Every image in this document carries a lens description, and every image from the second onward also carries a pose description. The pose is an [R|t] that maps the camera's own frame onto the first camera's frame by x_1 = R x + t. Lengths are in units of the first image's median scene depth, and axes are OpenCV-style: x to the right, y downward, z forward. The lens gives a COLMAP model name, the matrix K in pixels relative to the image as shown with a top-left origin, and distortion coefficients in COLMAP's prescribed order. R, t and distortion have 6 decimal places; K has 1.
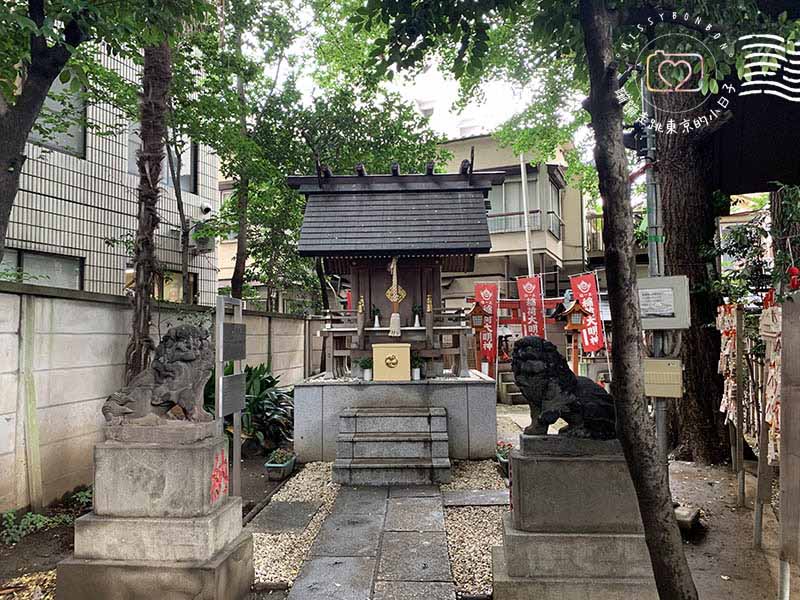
lens RADIAL K [[606.1, 0, 399.2], [0, 606.1, 298.8], [0, 0, 1]] dist [0.003491, 0.000802]
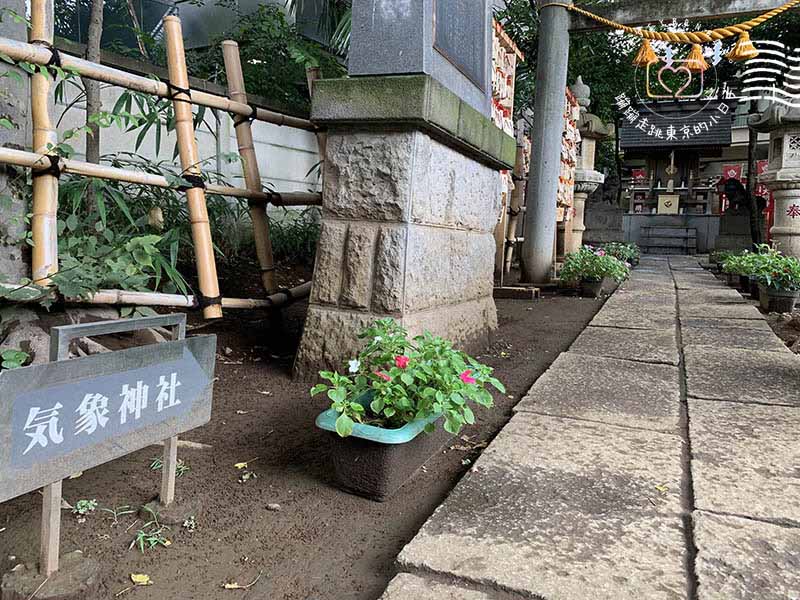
lens RADIAL K [[606.1, 0, 399.5], [0, 606.1, 299.9], [0, 0, 1]] dist [0.003491, 0.000802]
pose [[0.930047, 0.074924, -0.359721, -0.091259], [-0.008320, 0.983033, 0.183239, 0.054928], [0.367346, -0.167428, 0.914890, -1.173786]]
